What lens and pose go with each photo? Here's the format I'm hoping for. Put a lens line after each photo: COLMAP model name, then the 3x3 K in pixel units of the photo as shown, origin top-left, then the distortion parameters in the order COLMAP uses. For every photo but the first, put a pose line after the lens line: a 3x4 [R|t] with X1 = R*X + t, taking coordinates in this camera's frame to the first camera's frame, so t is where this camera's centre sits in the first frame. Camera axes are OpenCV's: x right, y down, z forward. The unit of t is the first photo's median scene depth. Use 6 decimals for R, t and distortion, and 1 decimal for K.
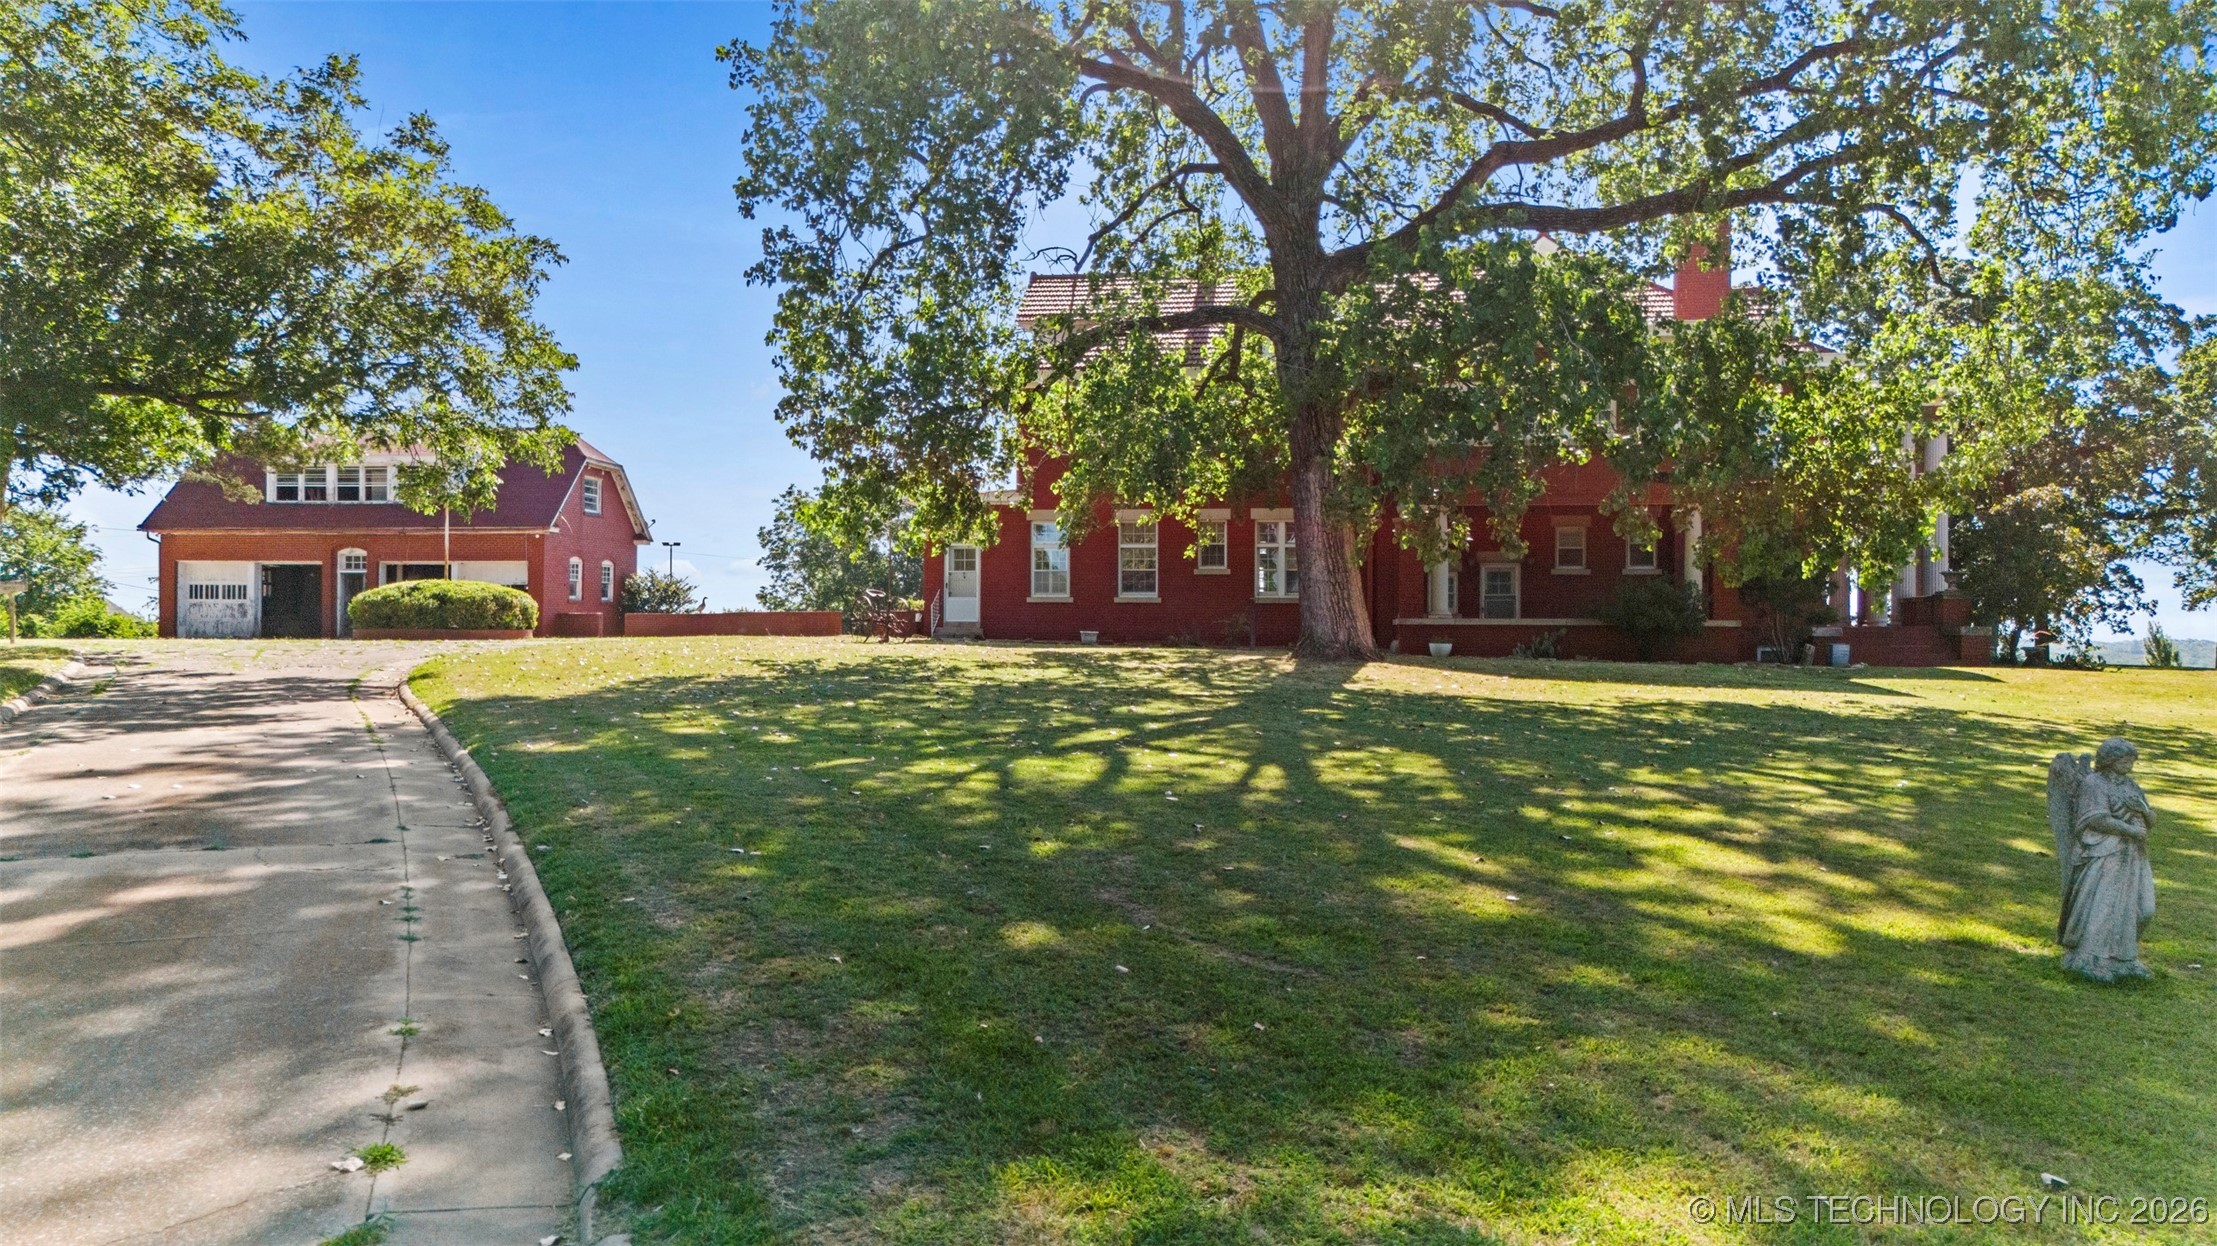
lens RADIAL K [[1657.7, 0, 1106.2], [0, 1657.7, 603.0], [0, 0, 1]] dist [0.032566, -0.005030]
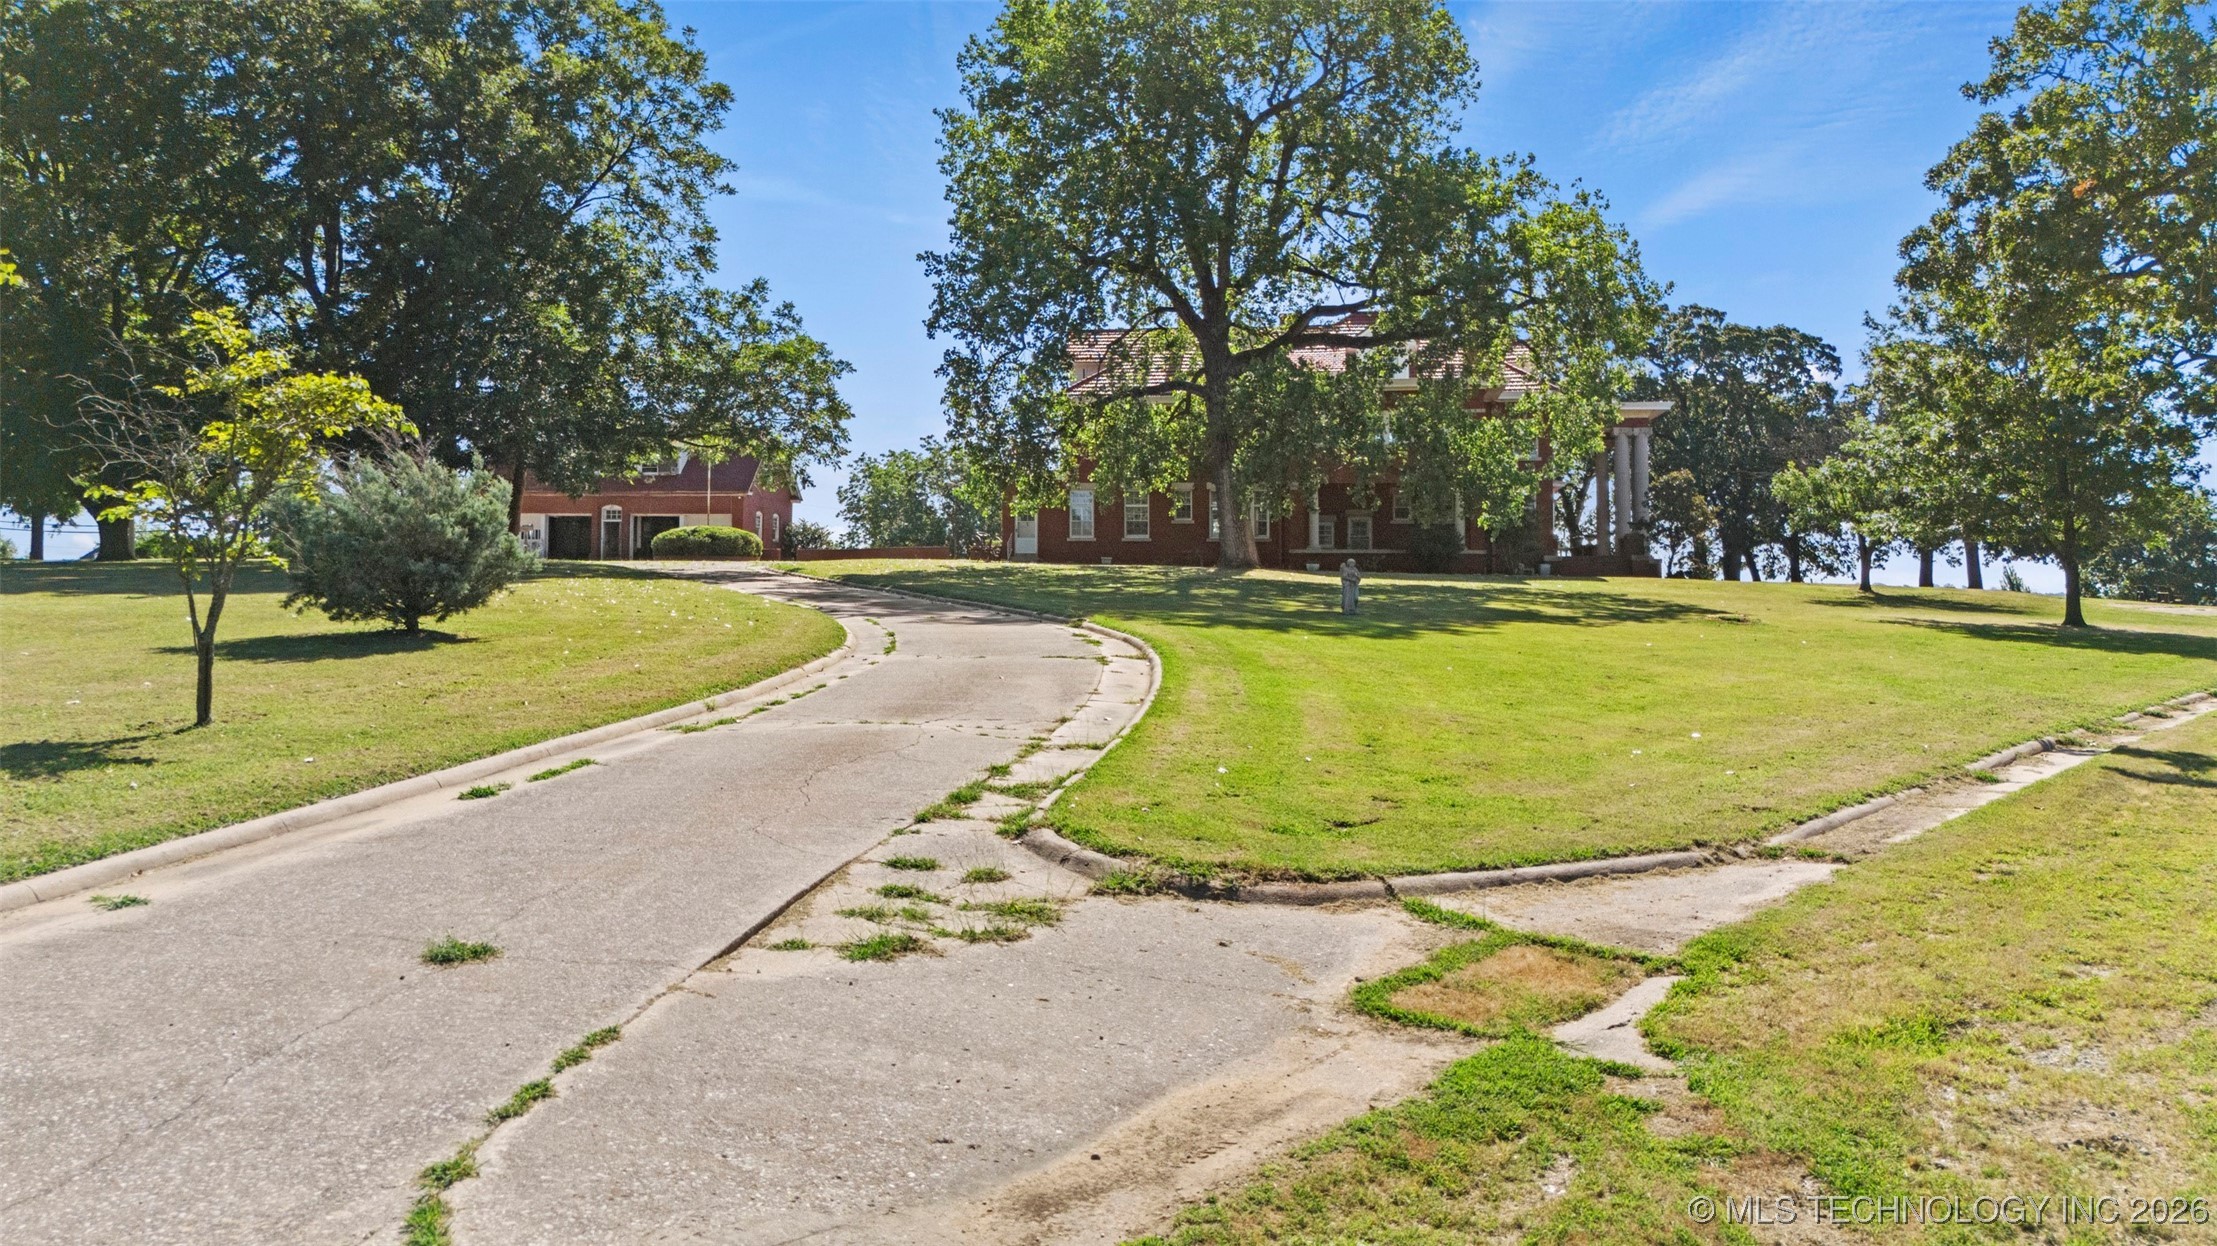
lens RADIAL K [[1630.0, 0, 1199.6], [0, 1630.0, 626.6], [0, 0, 1]] dist [0.169484, -0.001070]
pose [[0.998617, -0.004859, 0.052357, -0.004079], [0.002531, 0.999009, 0.044439, 0.018727], [-0.052521, -0.044244, 0.997639, -0.883582]]
